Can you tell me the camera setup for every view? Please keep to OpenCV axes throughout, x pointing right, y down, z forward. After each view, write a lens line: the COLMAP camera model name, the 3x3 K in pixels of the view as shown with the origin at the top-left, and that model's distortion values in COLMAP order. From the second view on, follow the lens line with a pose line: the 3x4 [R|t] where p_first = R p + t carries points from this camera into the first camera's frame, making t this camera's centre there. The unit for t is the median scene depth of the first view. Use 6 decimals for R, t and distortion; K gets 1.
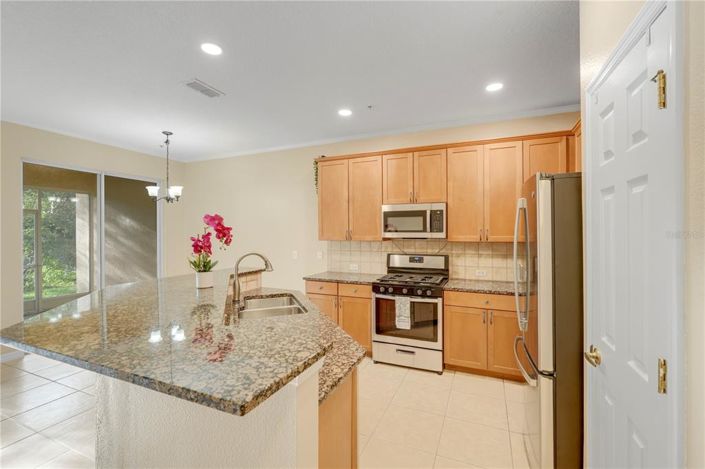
lens RADIAL K [[315.3, 0, 352.5], [0, 315.3, 234.5], [0, 0, 1]] dist [-0.001751, 0.001260]
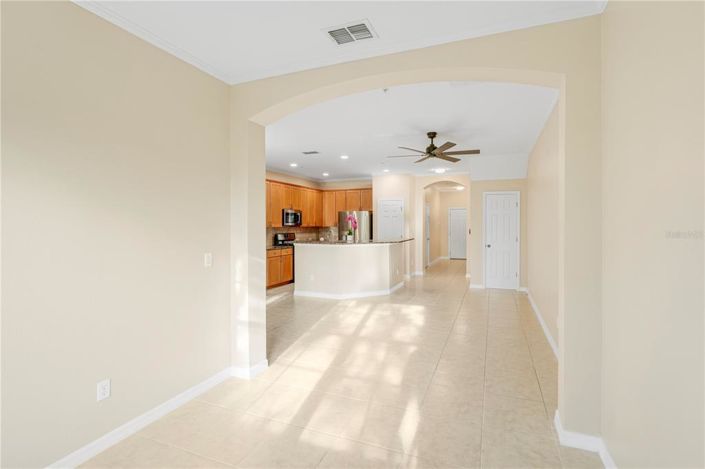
lens RADIAL K [[315.3, 0, 352.5], [0, 315.3, 234.5], [0, 0, 1]] dist [-0.001751, 0.001260]
pose [[0.001928, -0.028587, 0.999589, -1.934093], [0.004319, 0.999582, 0.028578, 0.012389], [-0.999989, 0.004262, 0.002050, 0.567728]]
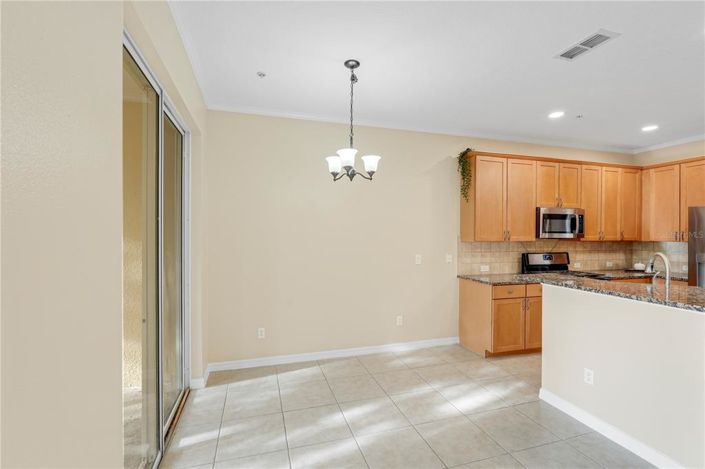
lens RADIAL K [[315.3, 0, 352.5], [0, 315.3, 234.5], [0, 0, 1]] dist [-0.001751, 0.001260]
pose [[0.761740, 0.006820, 0.647847, -1.087689], [-0.000513, 0.999951, -0.009924, 0.009336], [-0.647883, 0.007227, 0.761705, 0.604061]]
